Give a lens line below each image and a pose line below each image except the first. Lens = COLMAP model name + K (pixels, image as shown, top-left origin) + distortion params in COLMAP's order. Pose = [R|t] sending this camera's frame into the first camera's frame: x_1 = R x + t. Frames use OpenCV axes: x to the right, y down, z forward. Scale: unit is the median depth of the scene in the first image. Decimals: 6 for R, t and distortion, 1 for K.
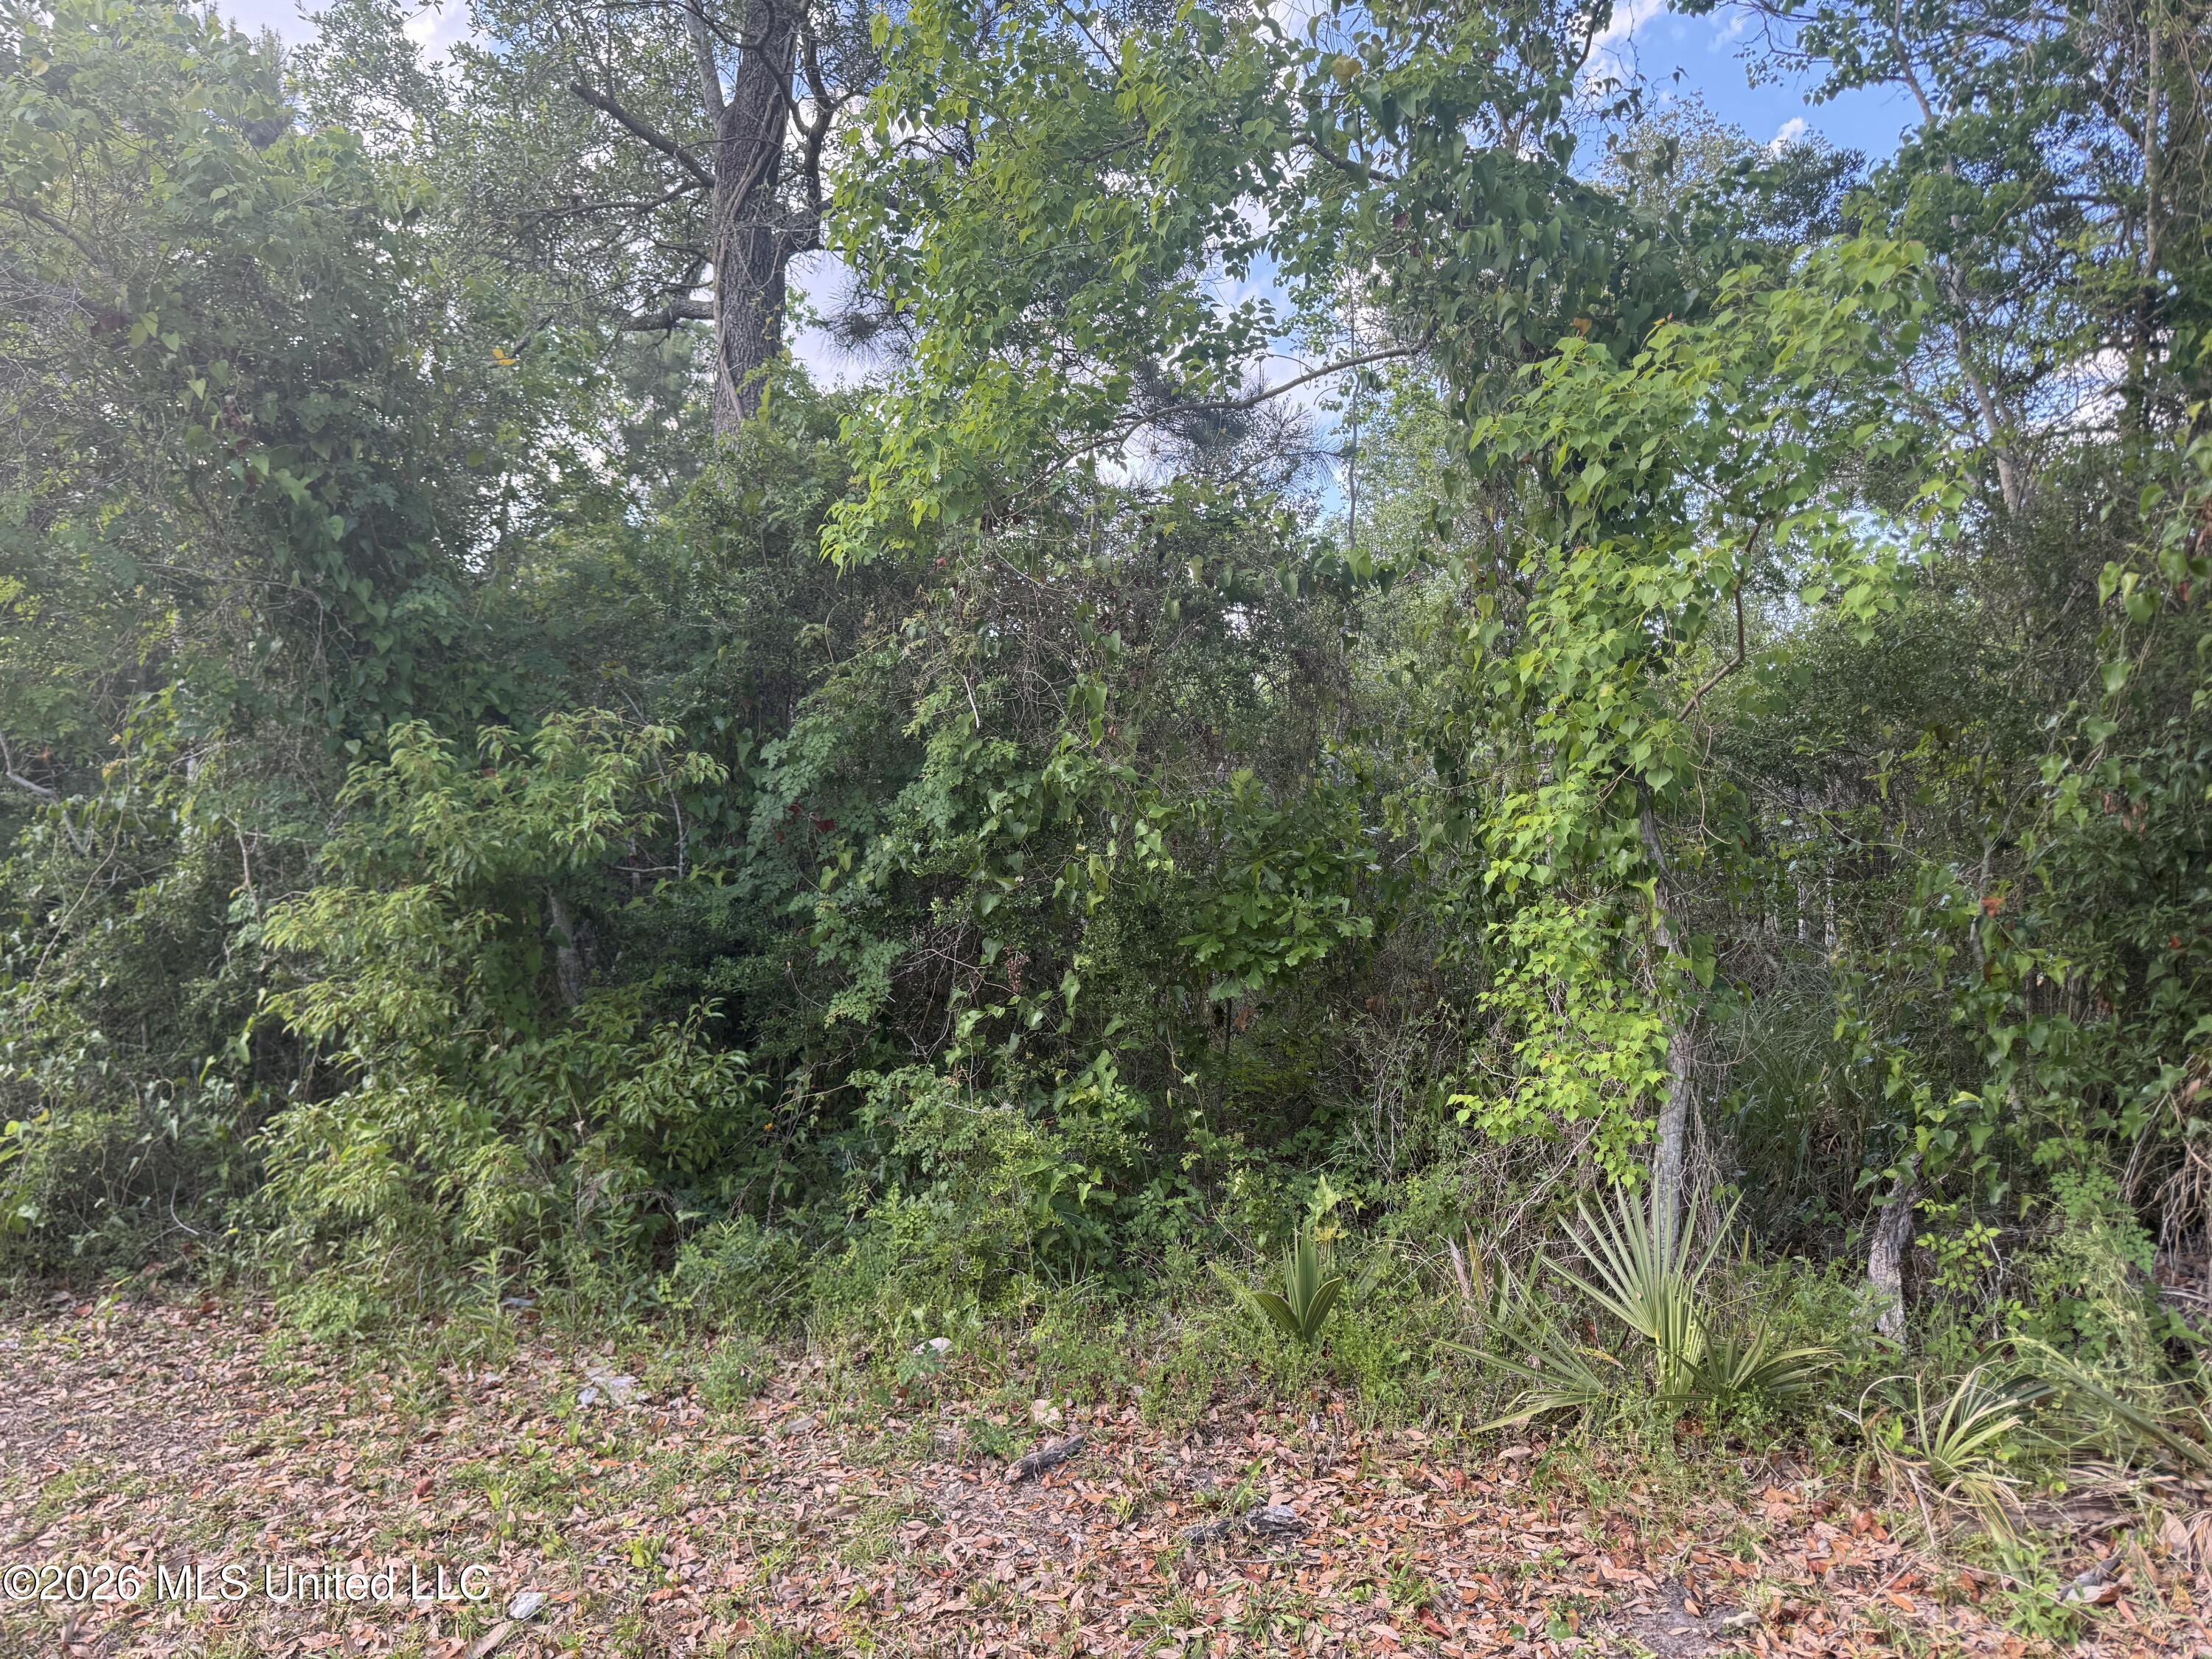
lens RADIAL K [[1555.1, 0, 1110.9], [0, 1555.1, 823.7], [0, 0, 1]] dist [0.056323, -0.063746]
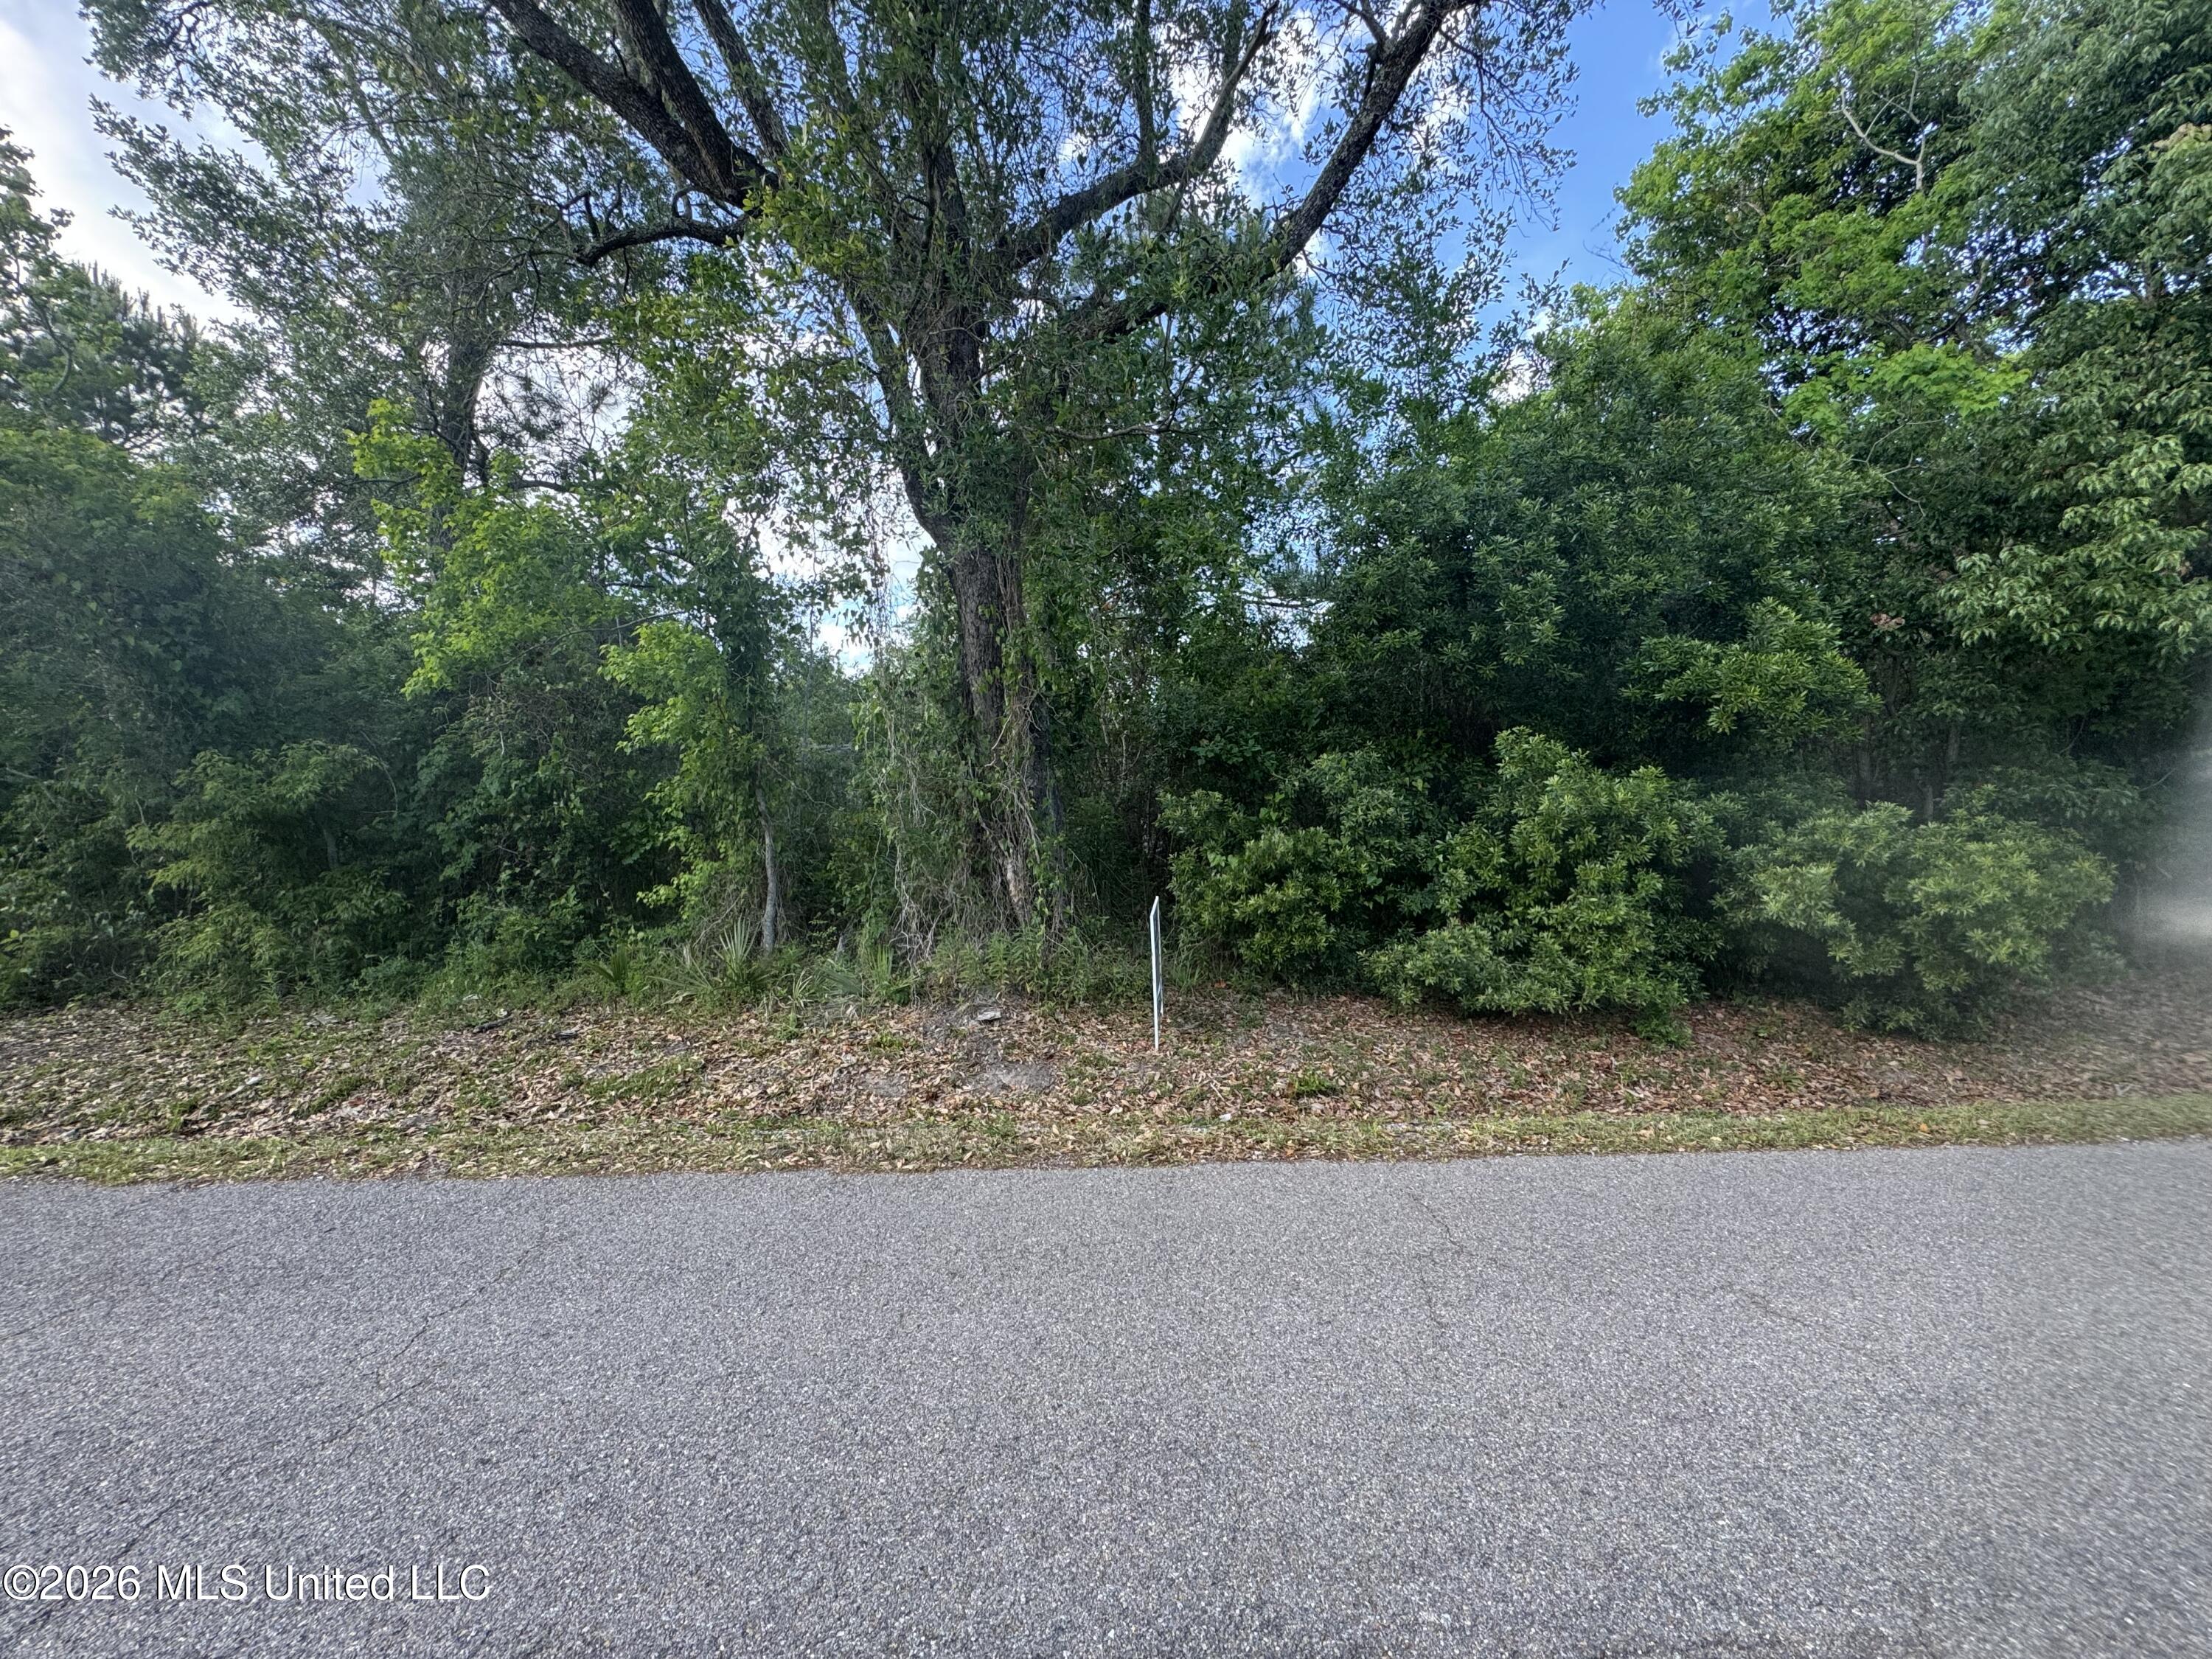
lens RADIAL K [[878.3, 0, 1106.5], [0, 878.3, 830.9], [0, 0, 1]] dist [-0.006037, 0.001181]
pose [[0.963564, -0.018897, 0.266810, 0.480473], [0.000709, 0.997678, 0.068102, -0.037157], [-0.267478, -0.065431, 0.961340, -0.612818]]
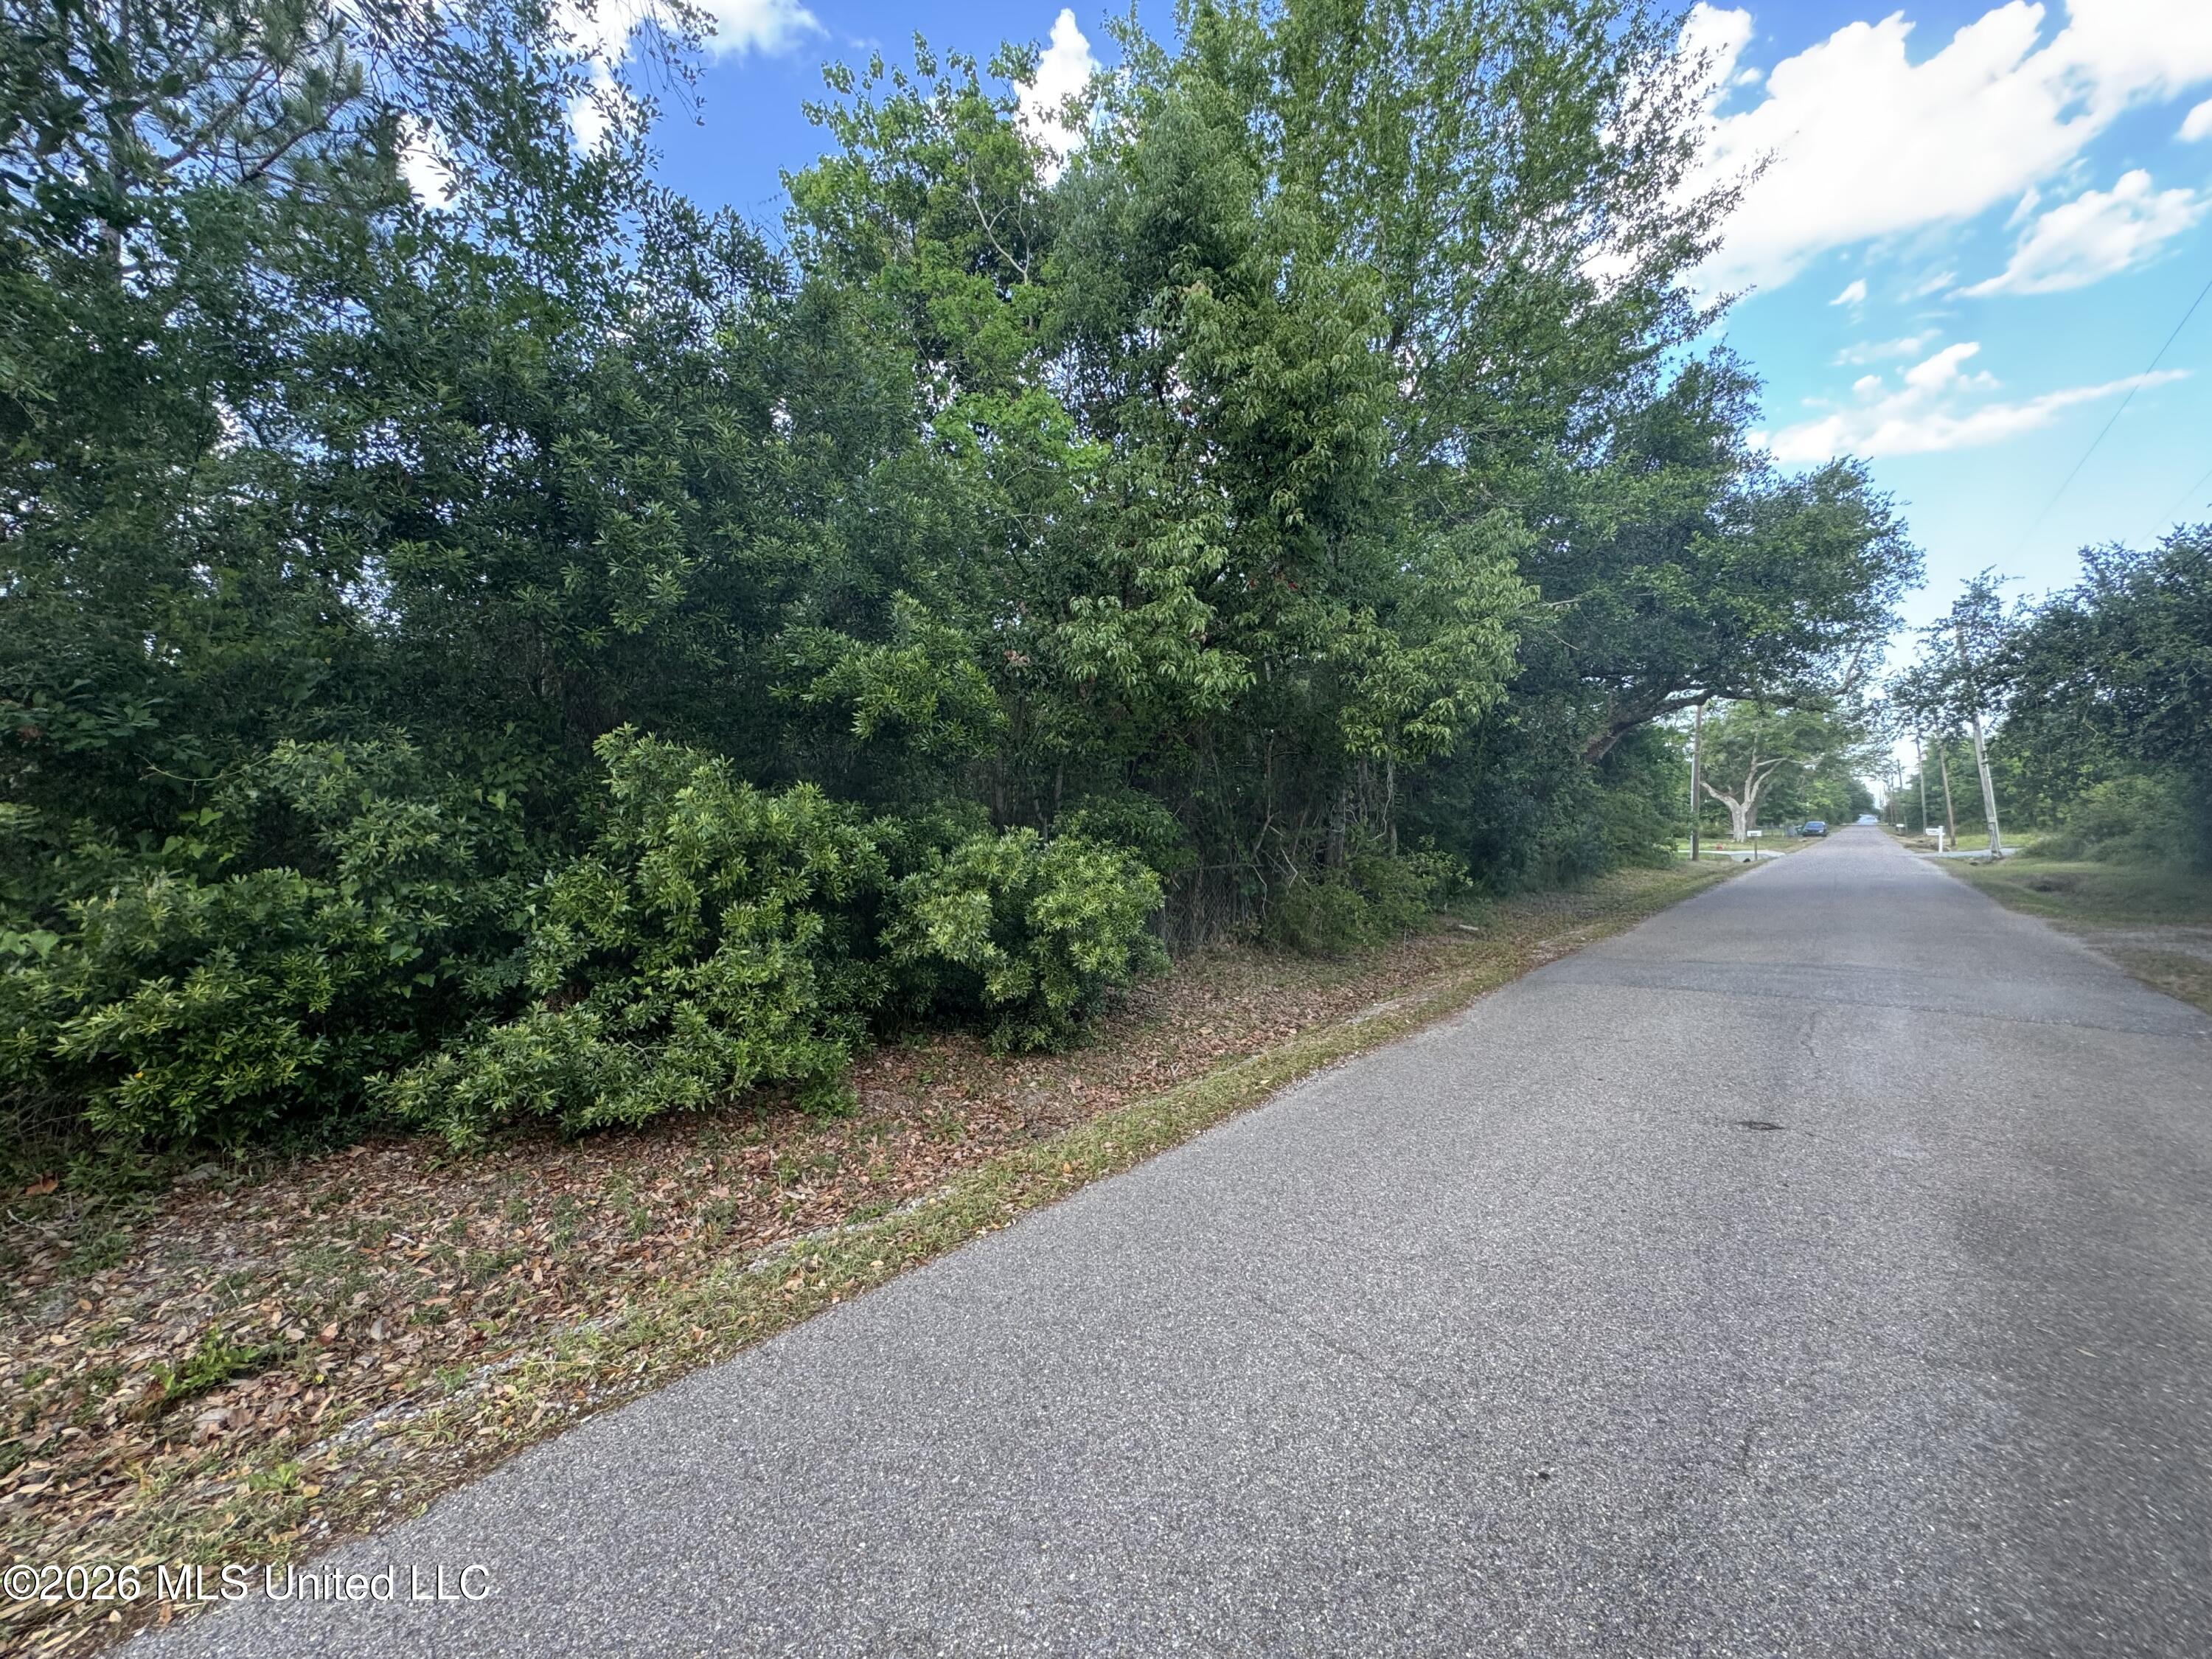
lens RADIAL K [[878.3, 0, 1106.1], [0, 878.3, 825.0], [0, 0, 1]] dist [-0.006037, 0.001181]
pose [[0.440792, 0.001145, 0.897608, 0.749746], [-0.022962, 0.999686, 0.010001, -0.015985], [-0.897315, -0.025019, 0.440680, -0.413715]]
